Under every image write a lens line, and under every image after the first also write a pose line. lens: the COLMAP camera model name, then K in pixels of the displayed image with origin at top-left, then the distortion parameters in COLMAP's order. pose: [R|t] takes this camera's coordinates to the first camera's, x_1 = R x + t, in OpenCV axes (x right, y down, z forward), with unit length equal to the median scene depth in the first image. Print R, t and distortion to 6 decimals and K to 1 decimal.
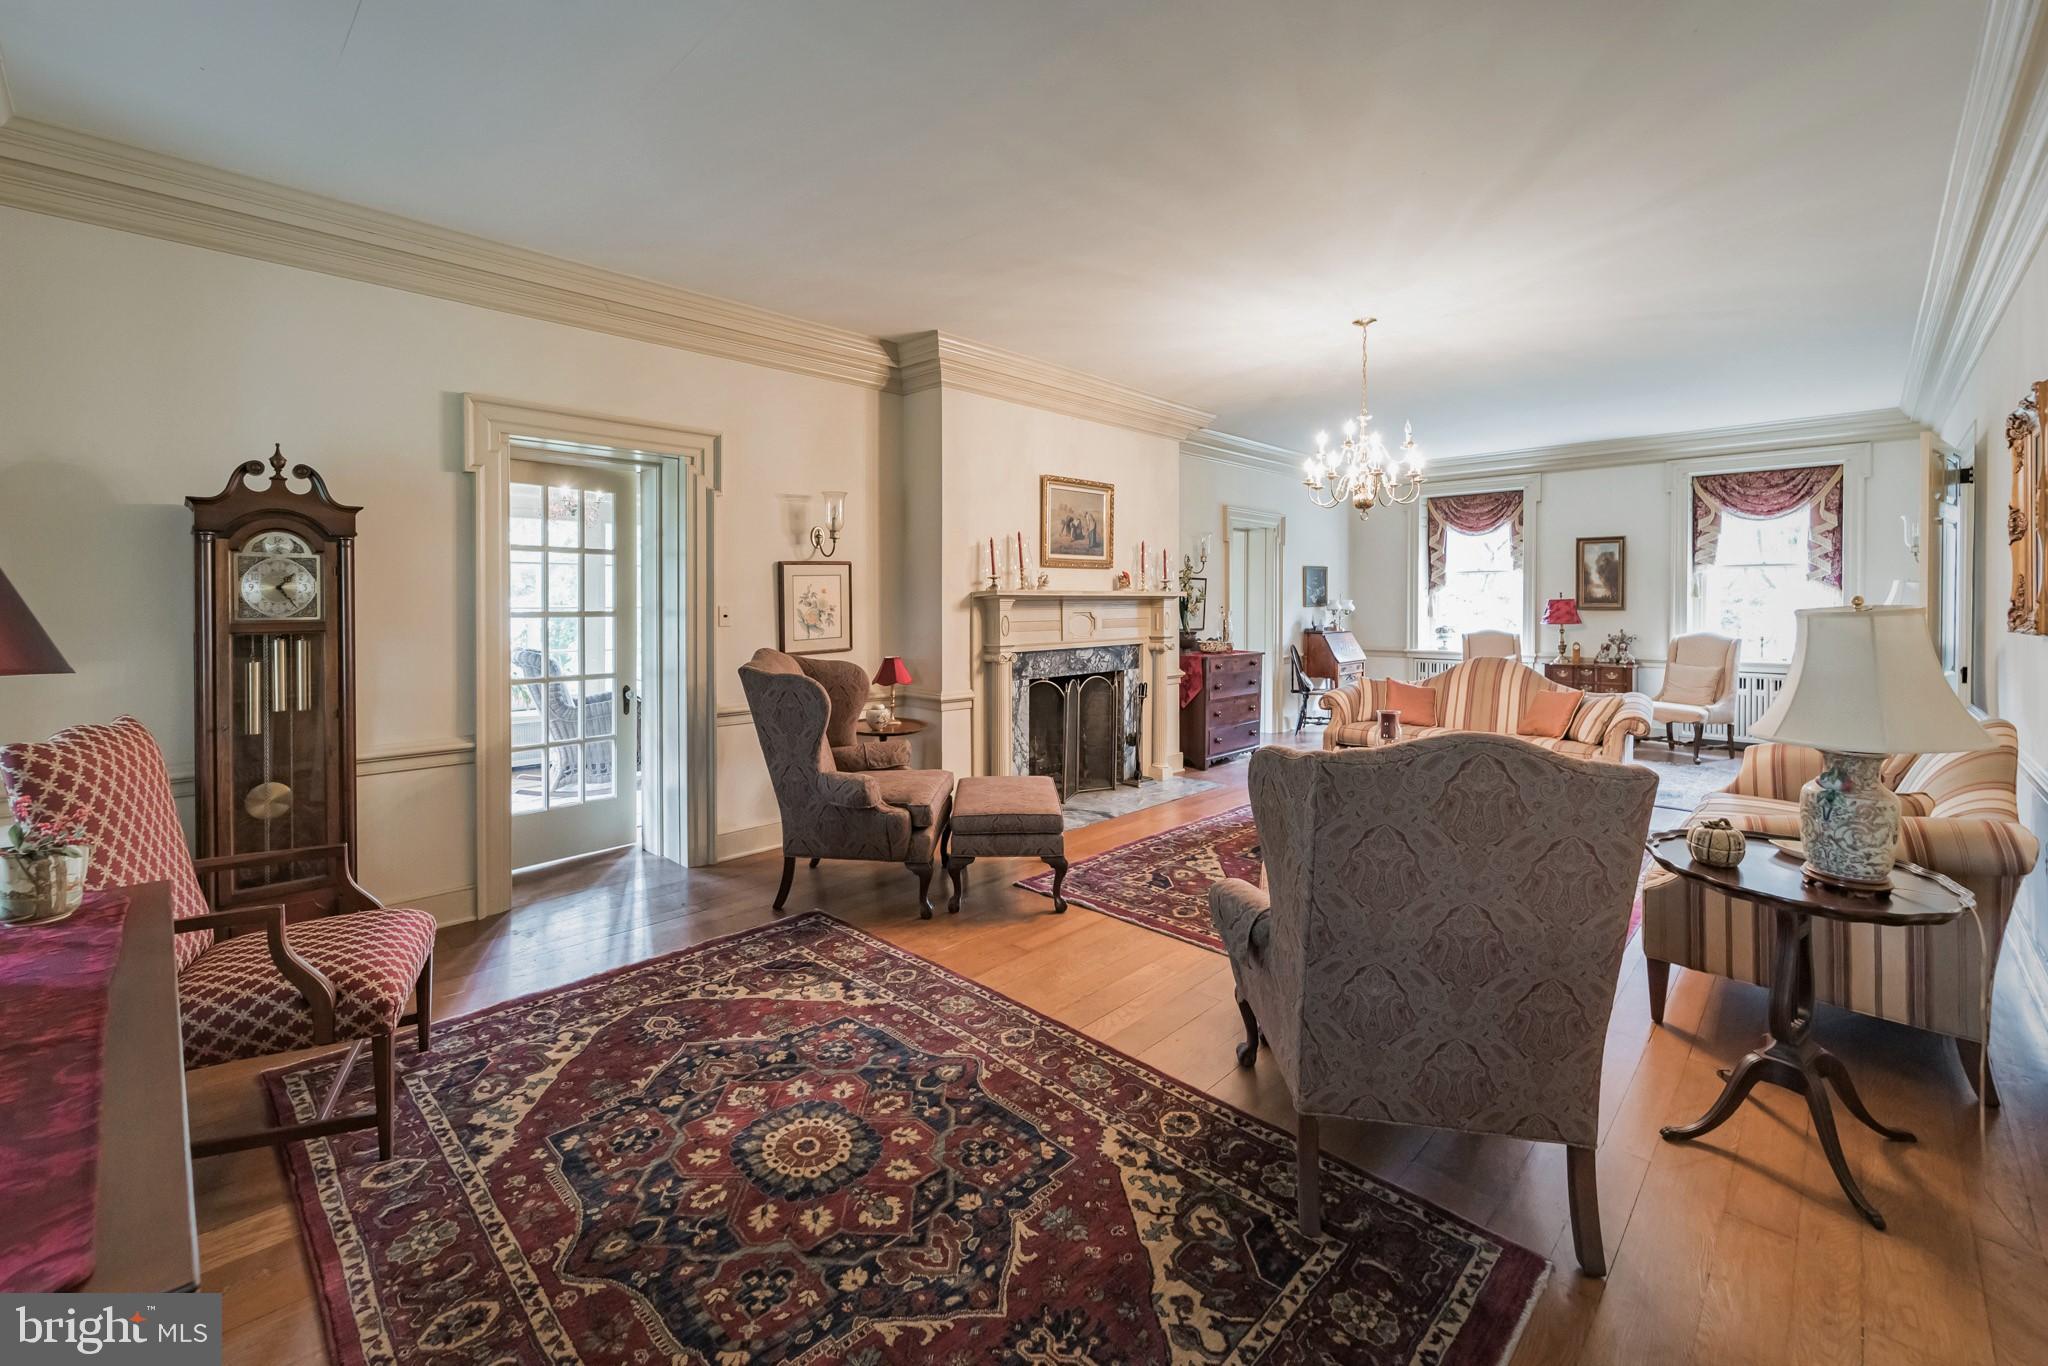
lens RADIAL K [[843.9, 0, 1027.7], [0, 843.9, 611.6], [0, 0, 1]] dist [-0.000768, 0.000006]
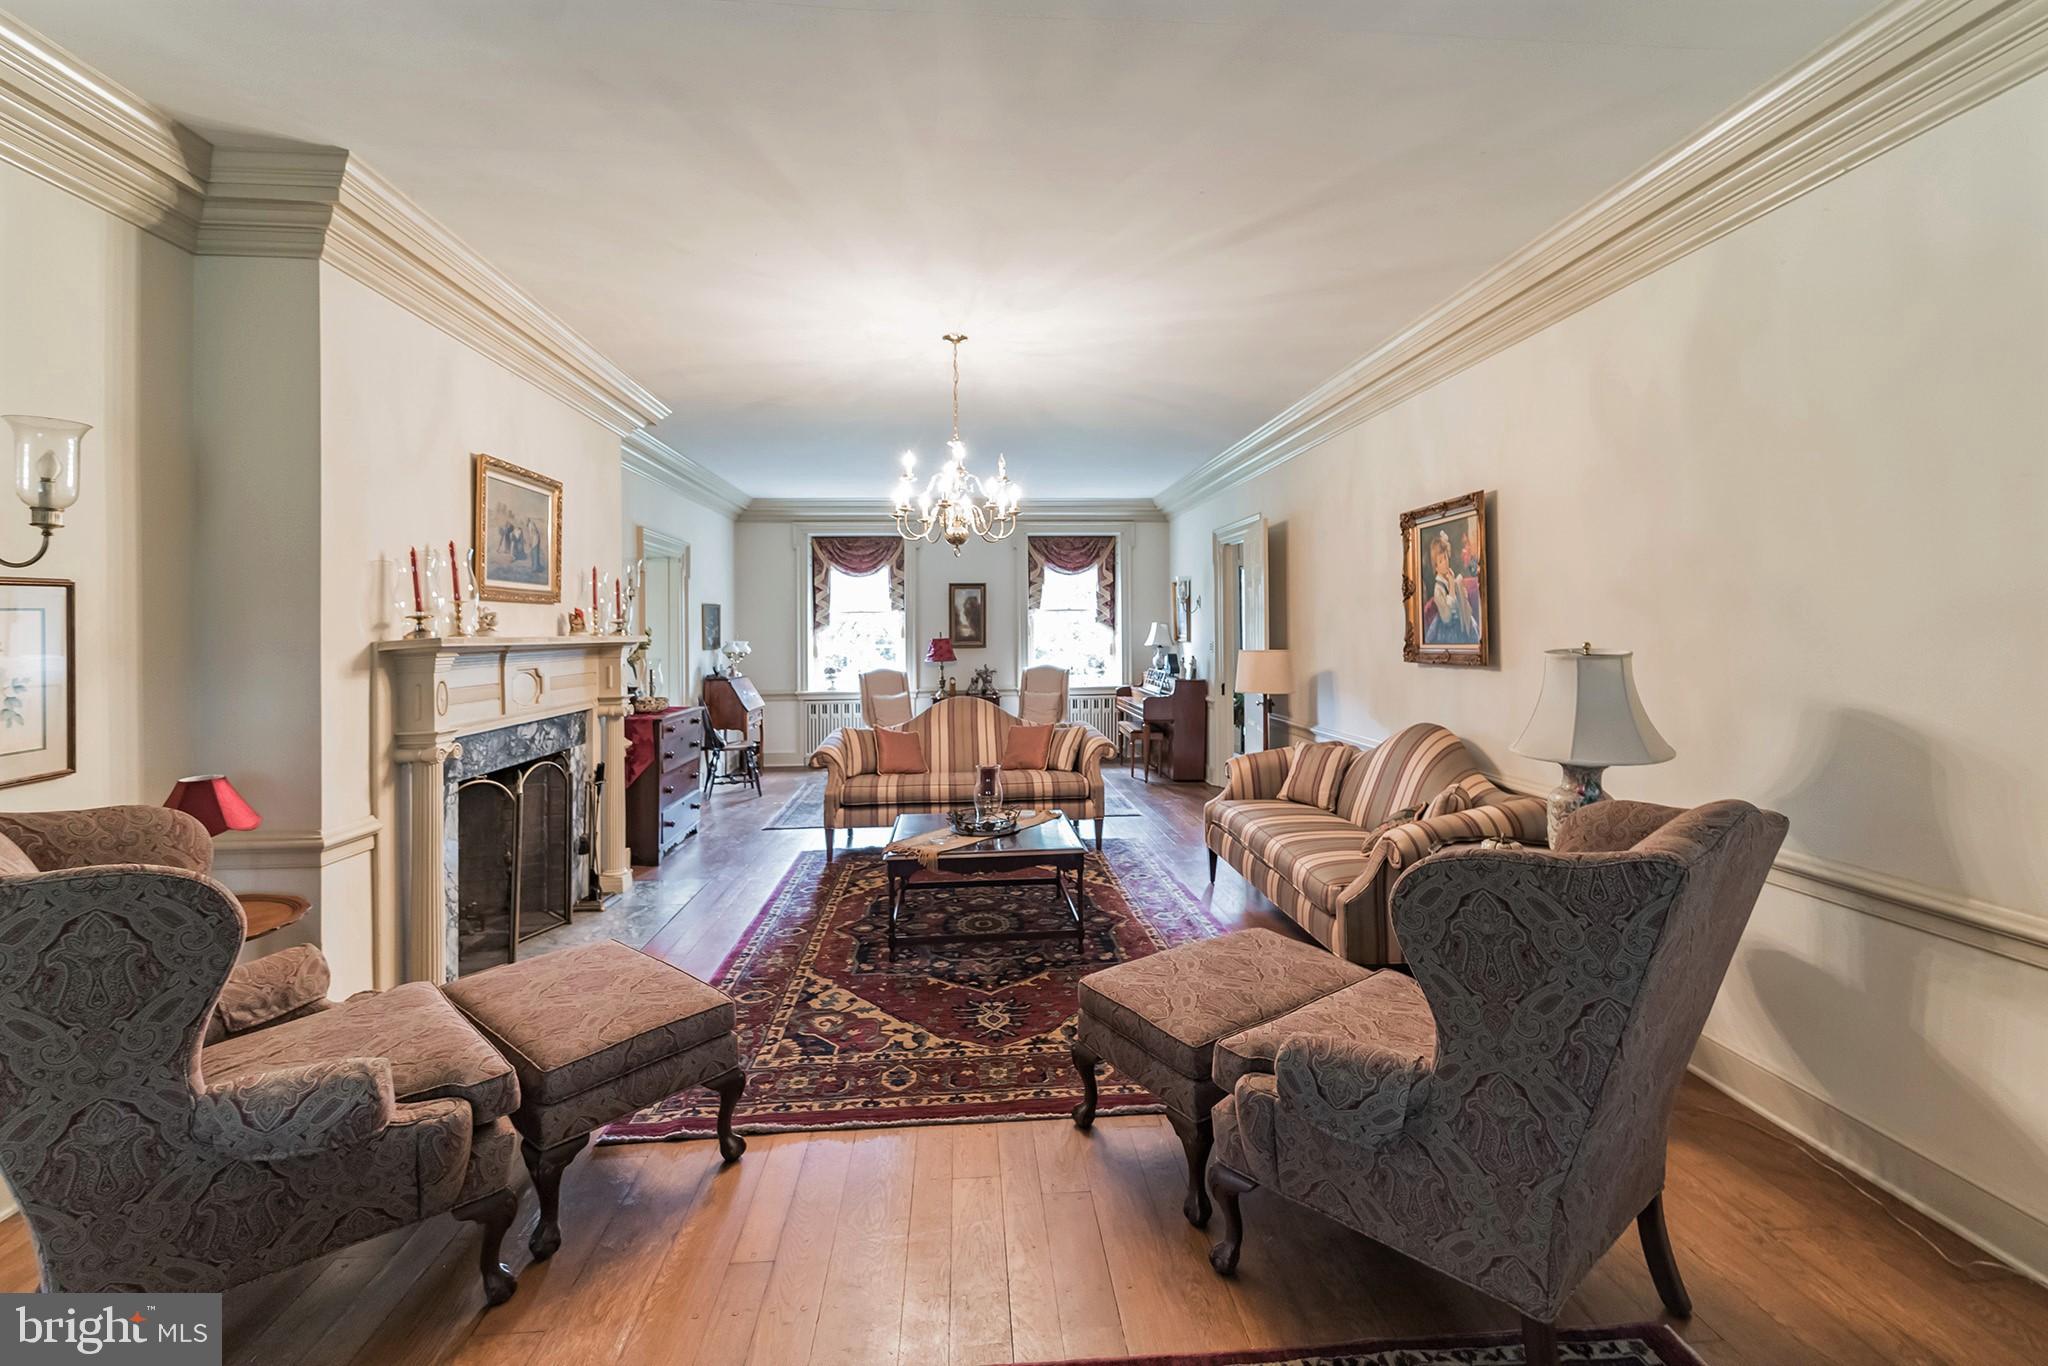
lens RADIAL K [[848.8, 0, 995.6], [0, 848.8, 631.6], [0, 0, 1]] dist [0.000447, 0.000078]
pose [[0.657969, -0.006298, 0.753018, -0.193665], [0.021256, 0.999722, -0.010211, -0.013756], [-0.752745, 0.022725, 0.657920, 0.278979]]
